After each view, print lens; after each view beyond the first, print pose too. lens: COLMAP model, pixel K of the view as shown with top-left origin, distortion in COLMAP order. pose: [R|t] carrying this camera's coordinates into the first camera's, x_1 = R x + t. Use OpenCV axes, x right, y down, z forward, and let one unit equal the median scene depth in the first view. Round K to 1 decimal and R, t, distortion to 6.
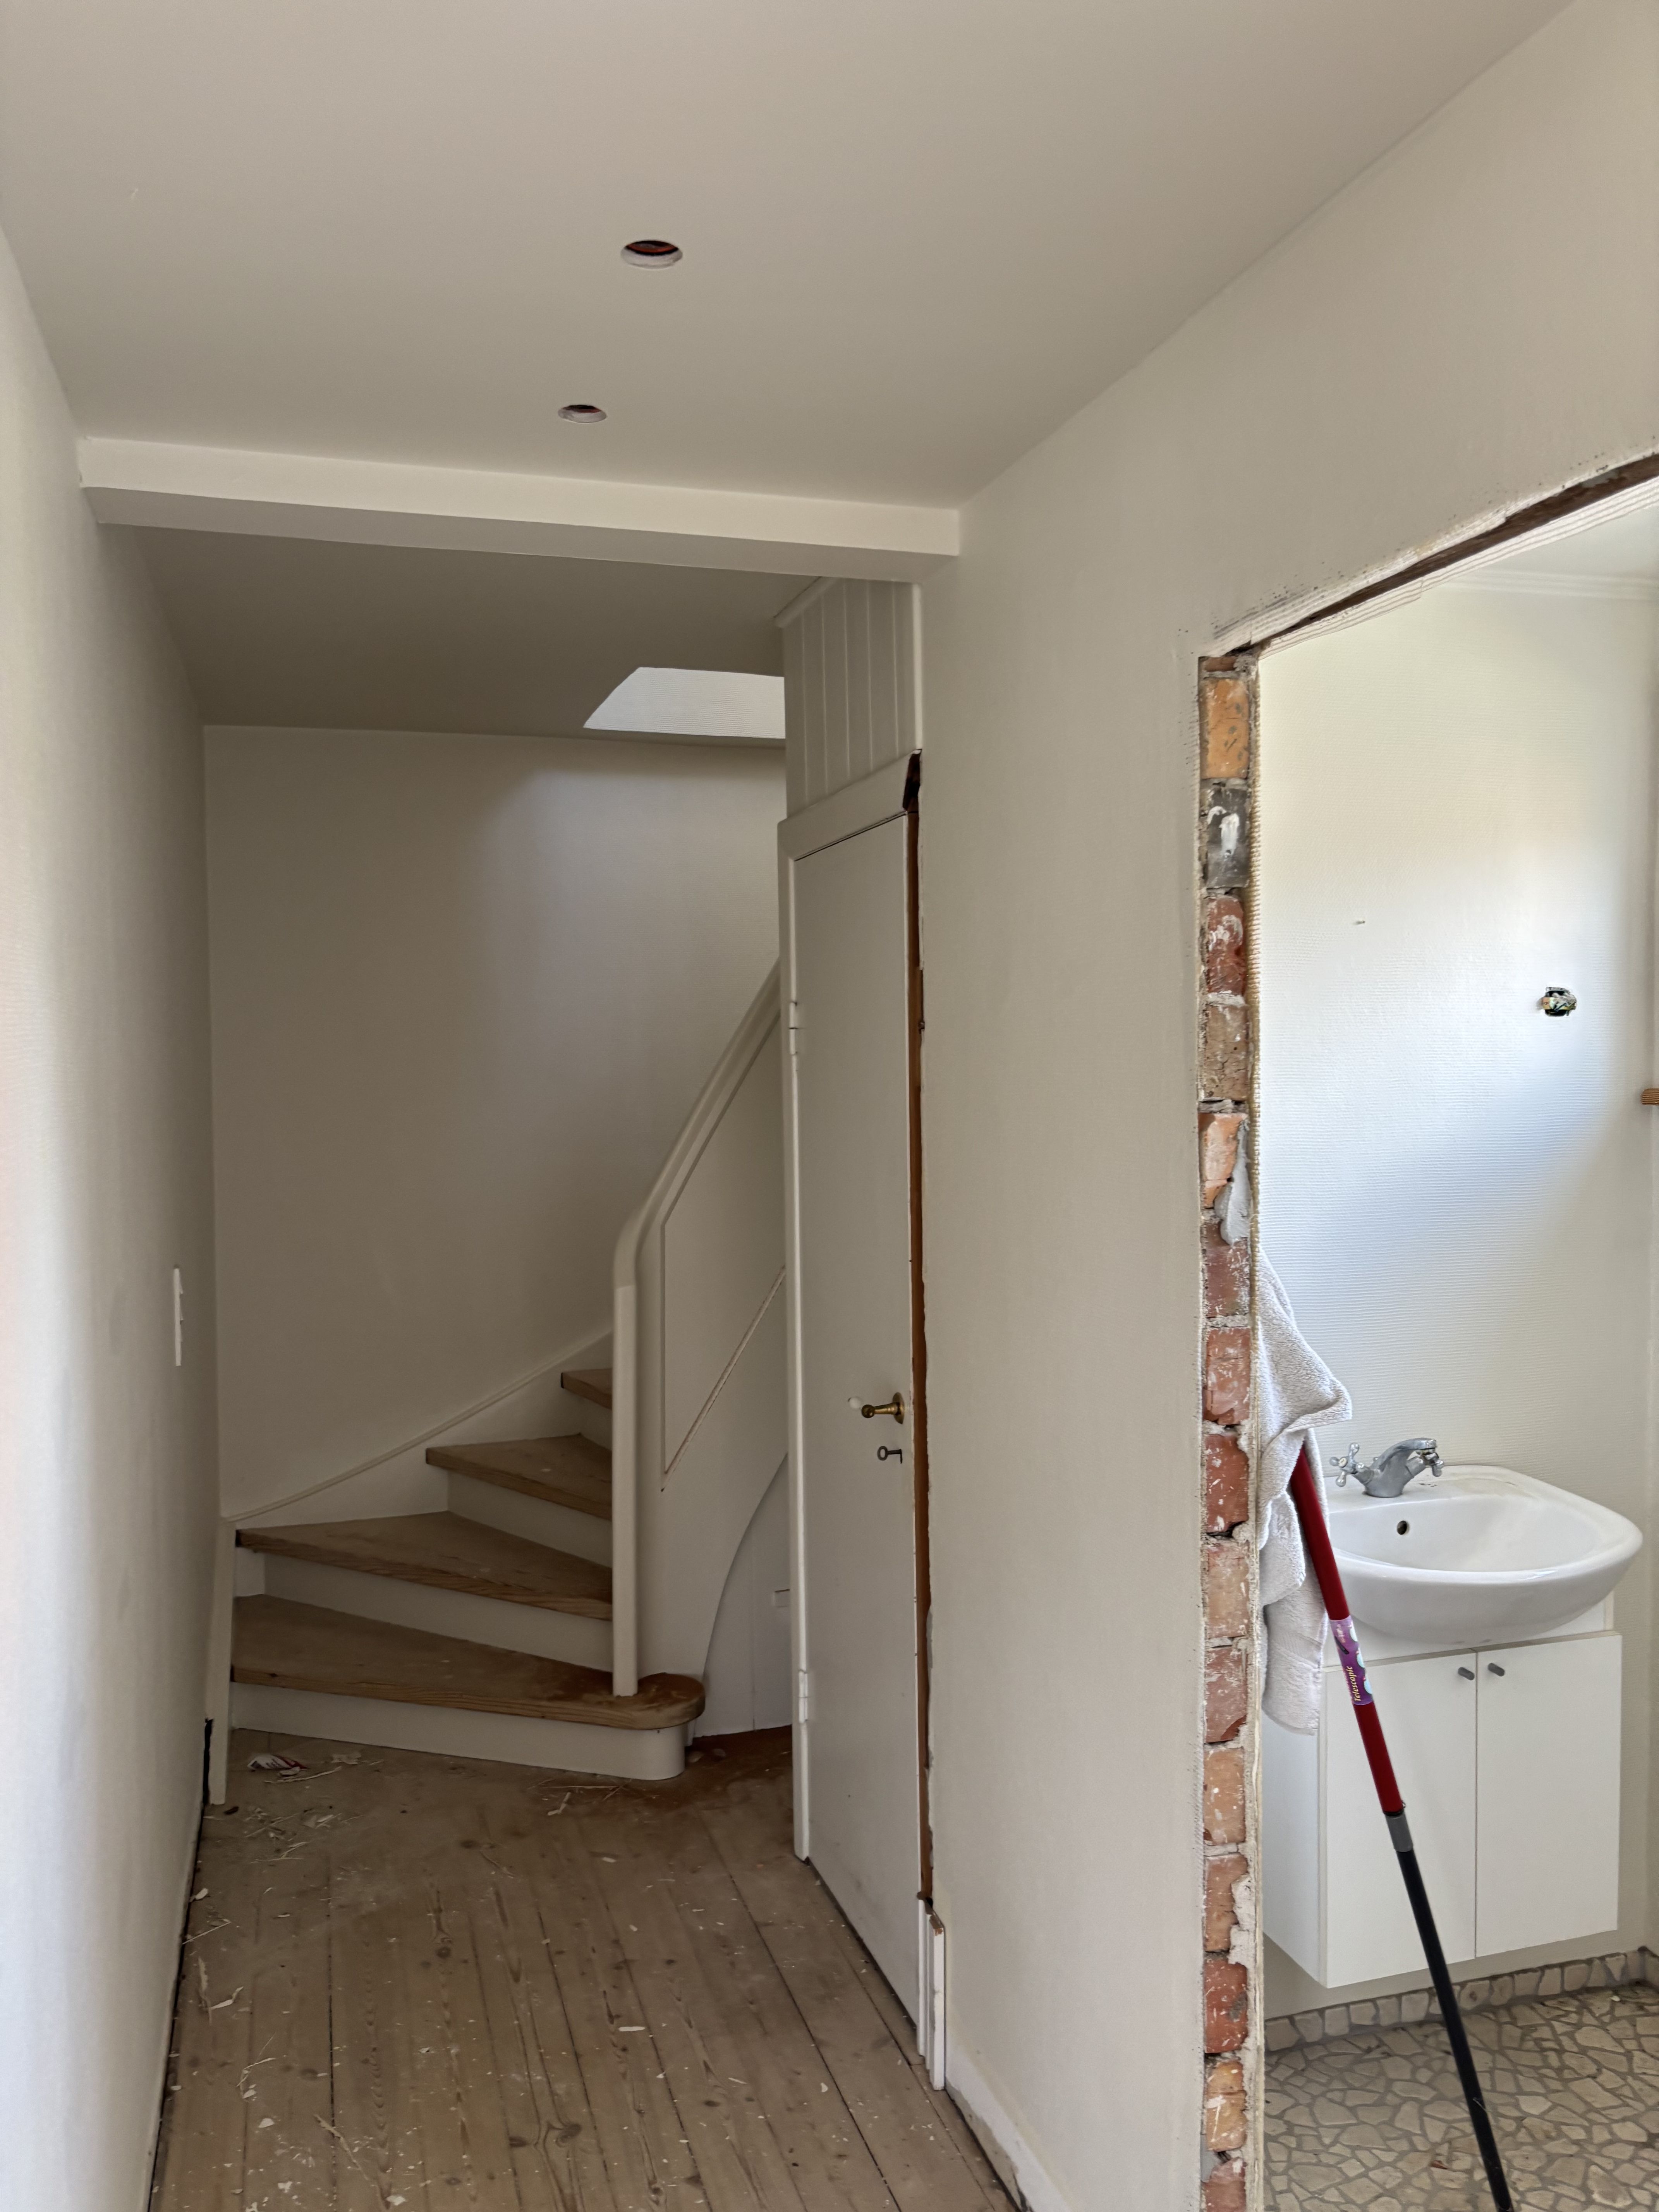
lens RADIAL K [[1673.2, 0, 827.4], [0, 1673.2, 1106.1], [0, 0, 1]] dist [0.001959, -0.000228]
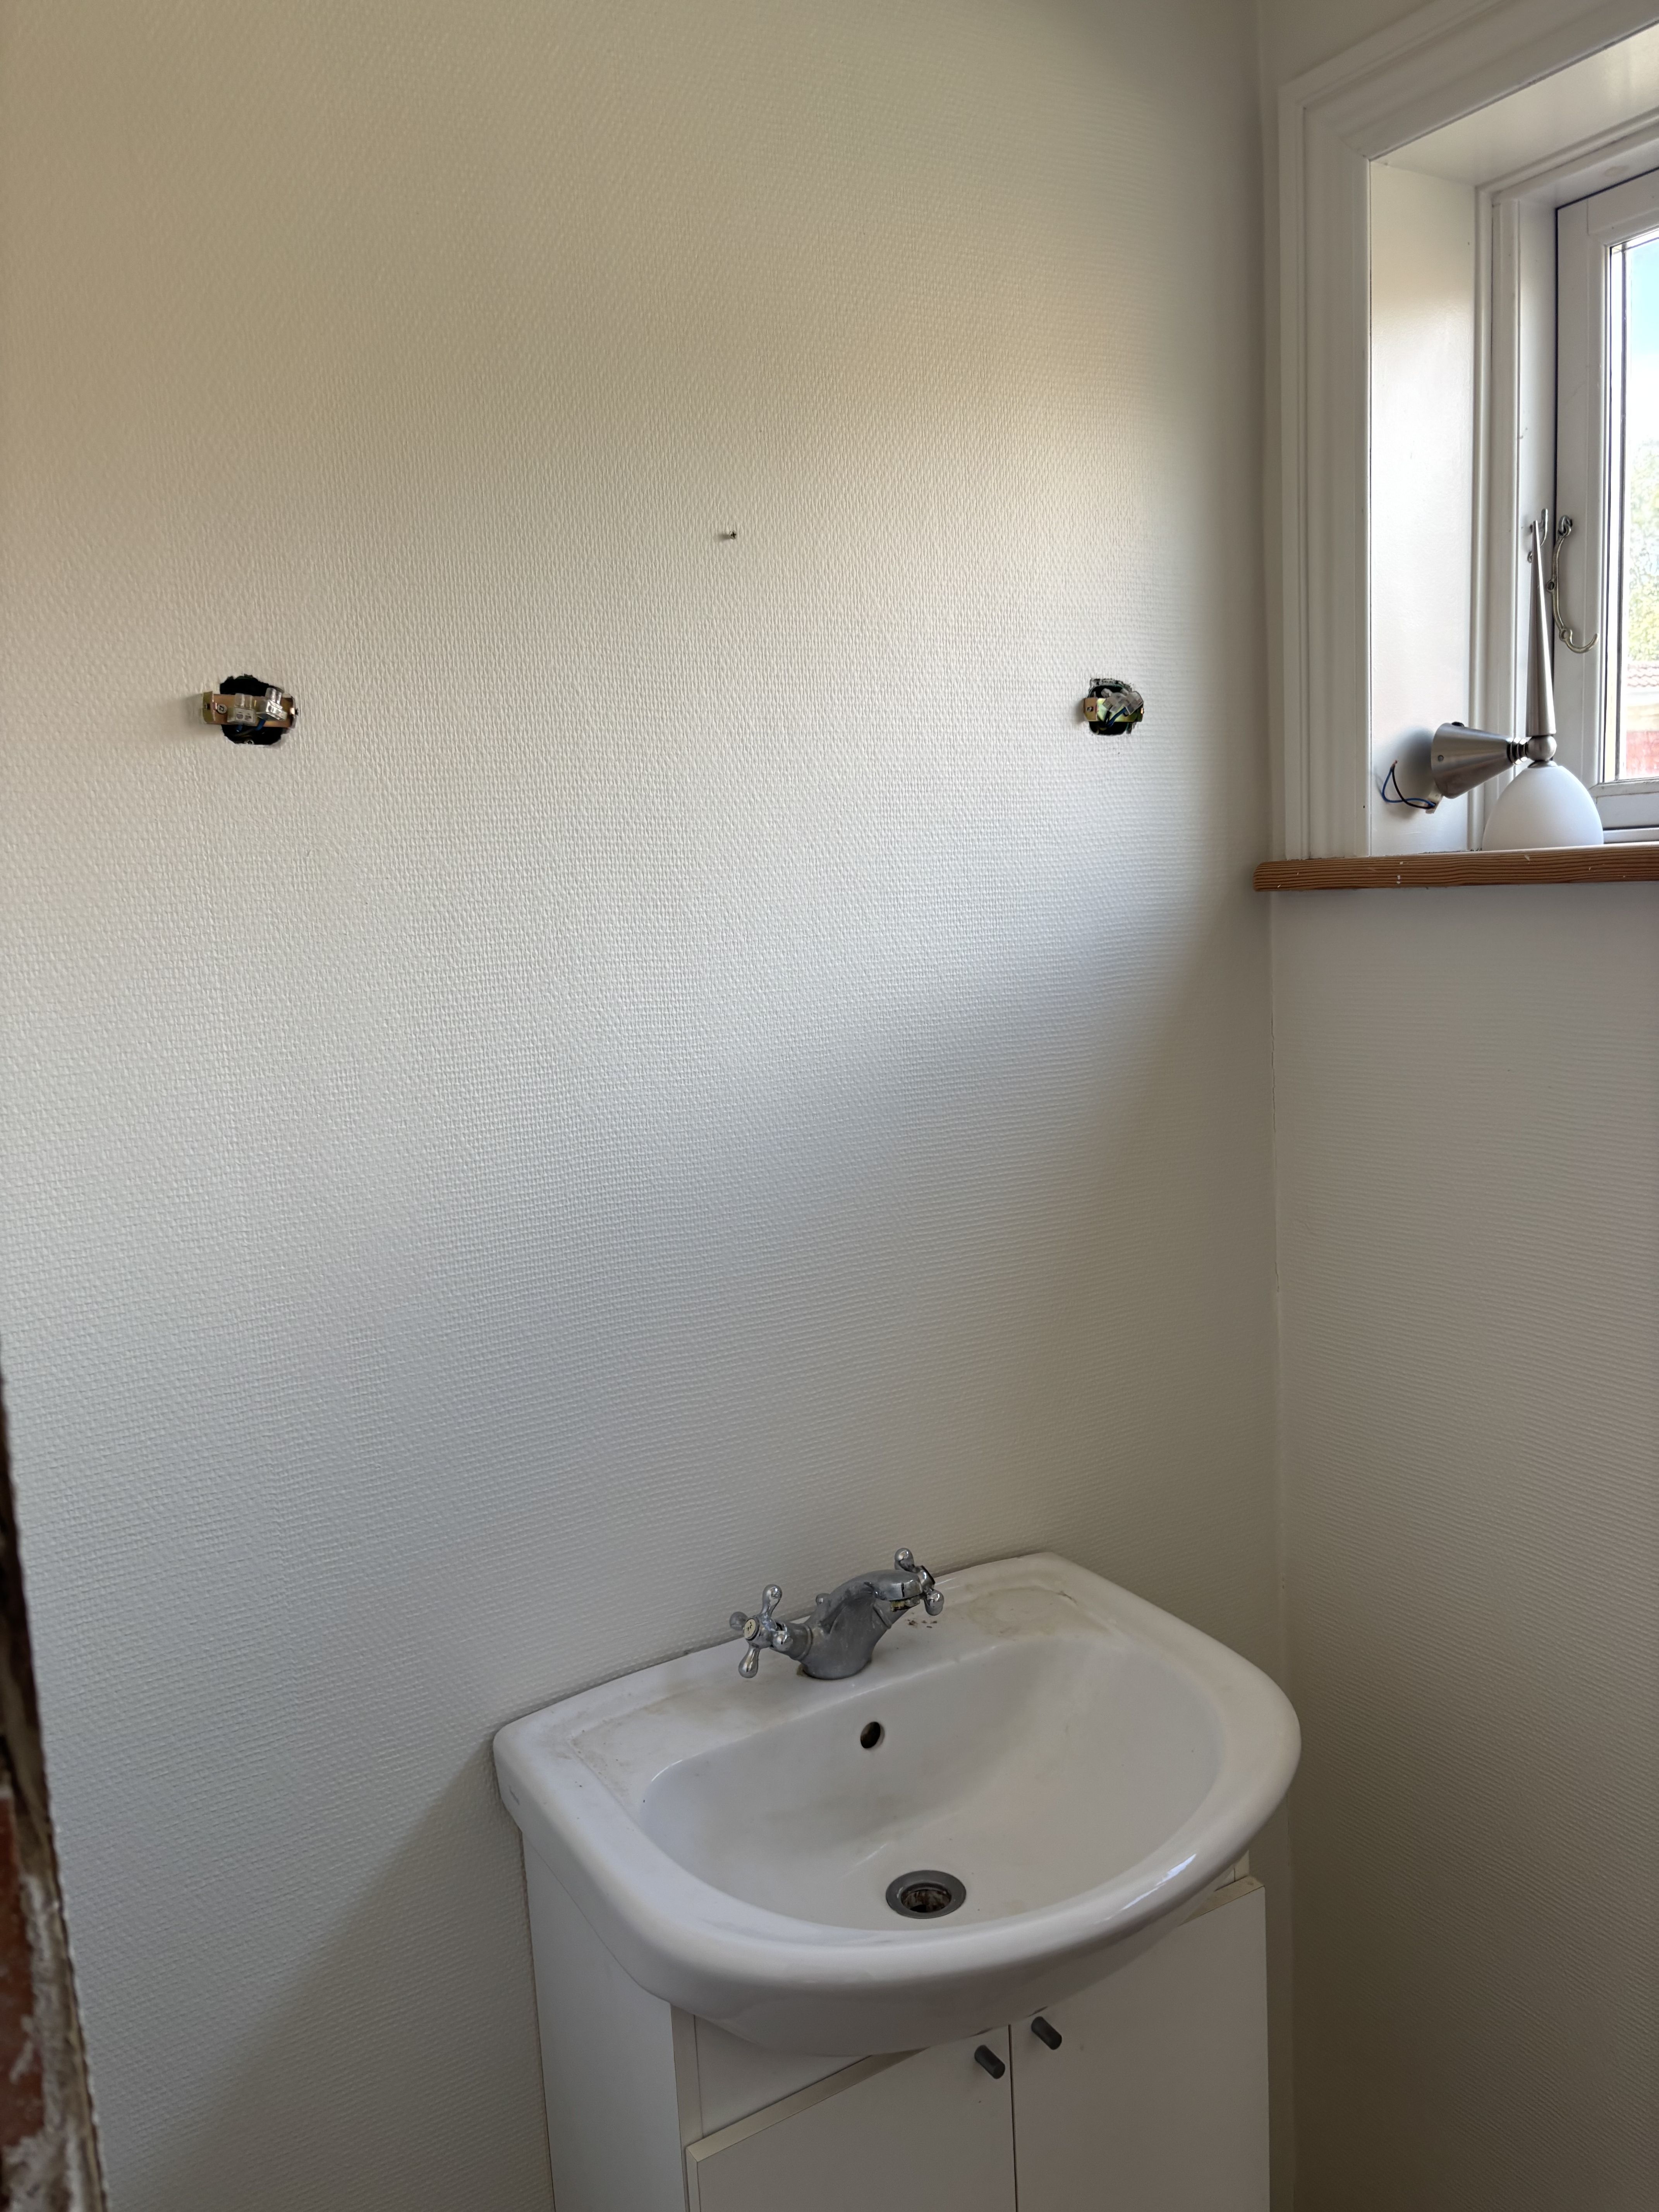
lens RADIAL K [[1673.2, 0, 831.5], [0, 1673.2, 1106.9], [0, 0, 1]] dist [0.001959, -0.000228]
pose [[0.970731, -0.080483, 0.226282, 0.226546], [0.058735, 0.993125, 0.101261, 0.006446], [-0.232876, -0.085007, 0.968784, 0.510217]]
